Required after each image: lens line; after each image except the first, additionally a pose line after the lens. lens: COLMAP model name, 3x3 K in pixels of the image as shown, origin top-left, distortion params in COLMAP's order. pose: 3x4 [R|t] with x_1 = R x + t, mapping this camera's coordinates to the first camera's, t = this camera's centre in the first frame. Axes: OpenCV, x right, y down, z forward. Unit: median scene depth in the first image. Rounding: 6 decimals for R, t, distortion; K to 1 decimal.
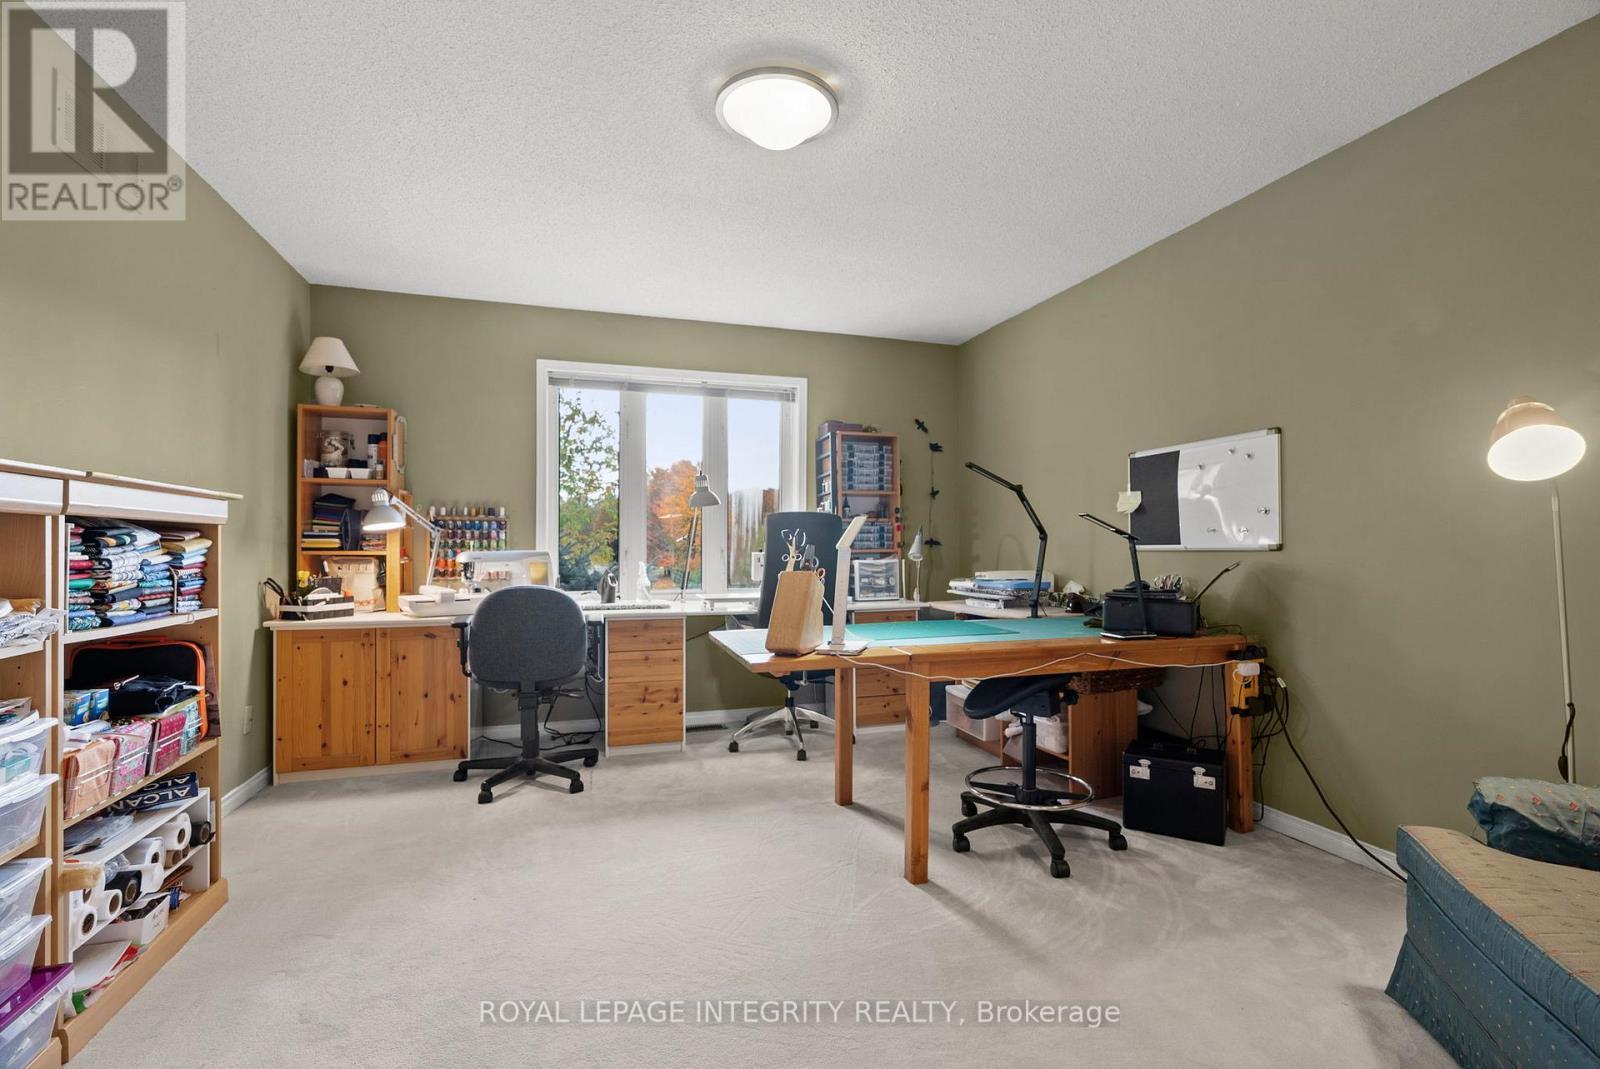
lens RADIAL K [[732.8, 0, 798.9], [0, 732.8, 537.8], [0, 0, 1]] dist [-0.004631, -0.000288]
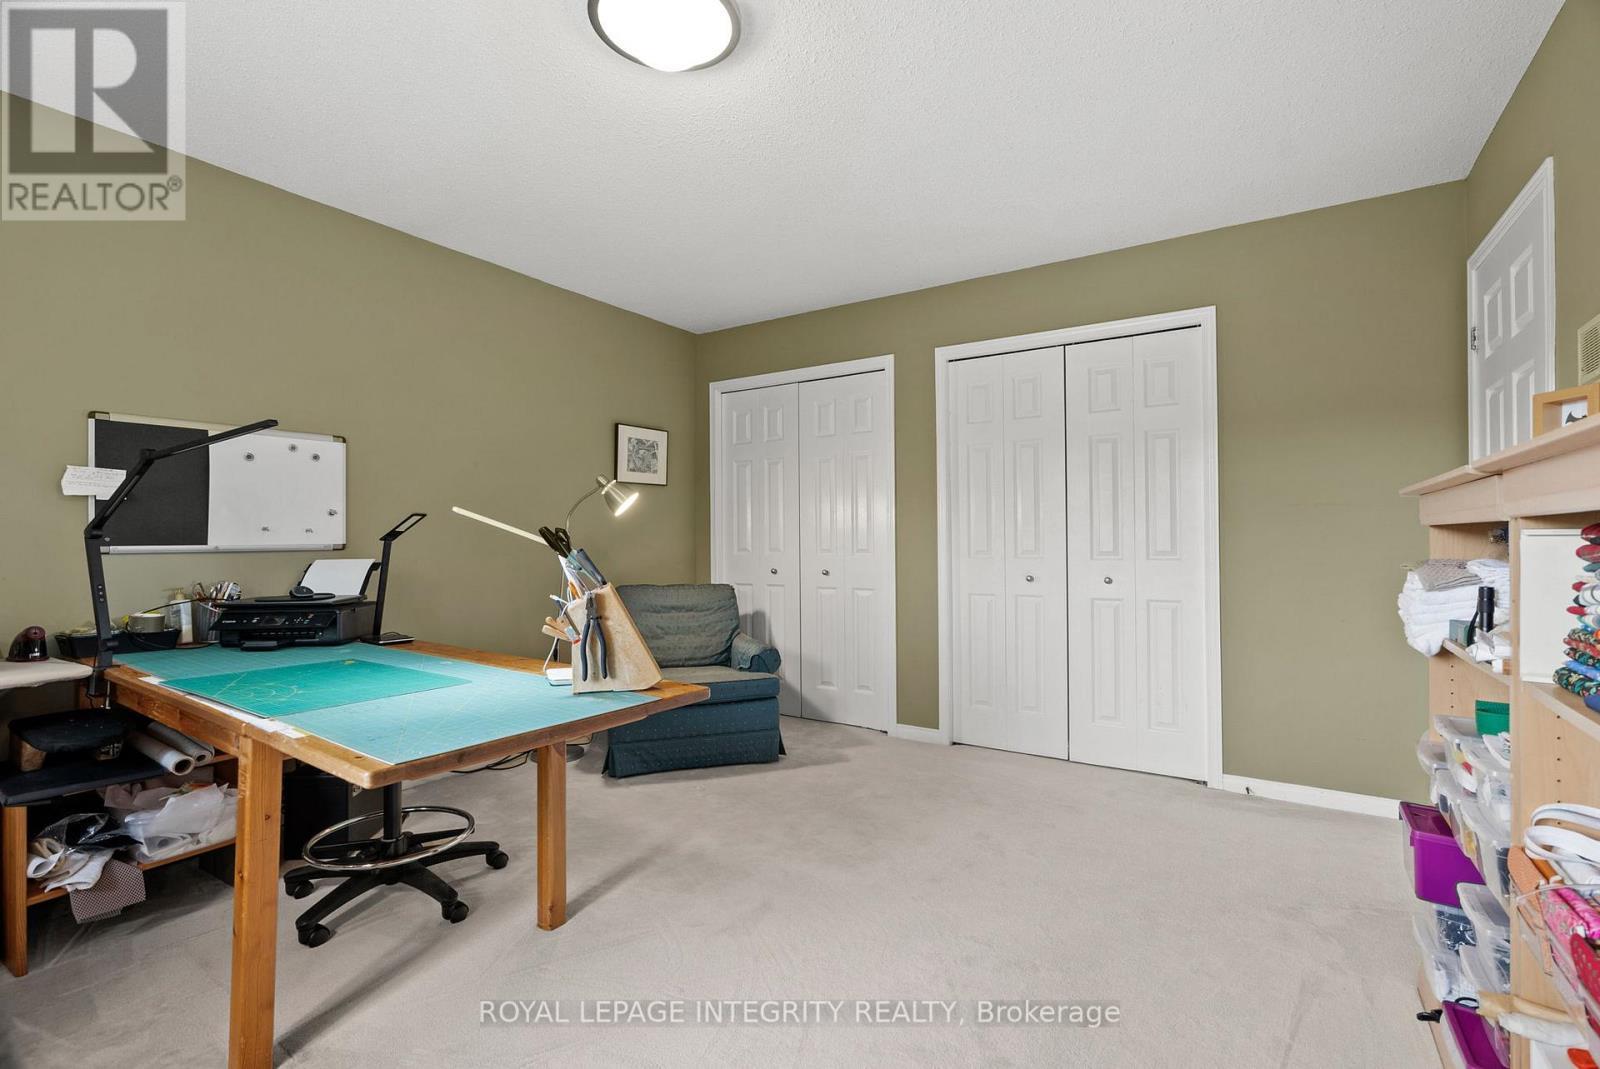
lens RADIAL K [[688.5, 0, 798.5], [0, 688.5, 533.0], [0, 0, 1]] dist [-0.000232, -0.000014]
pose [[-0.629023, 0.008289, 0.777343, -0.503818], [-0.004032, 0.999895, -0.013925, 0.004713], [-0.777376, -0.011894, -0.628923, 0.970435]]
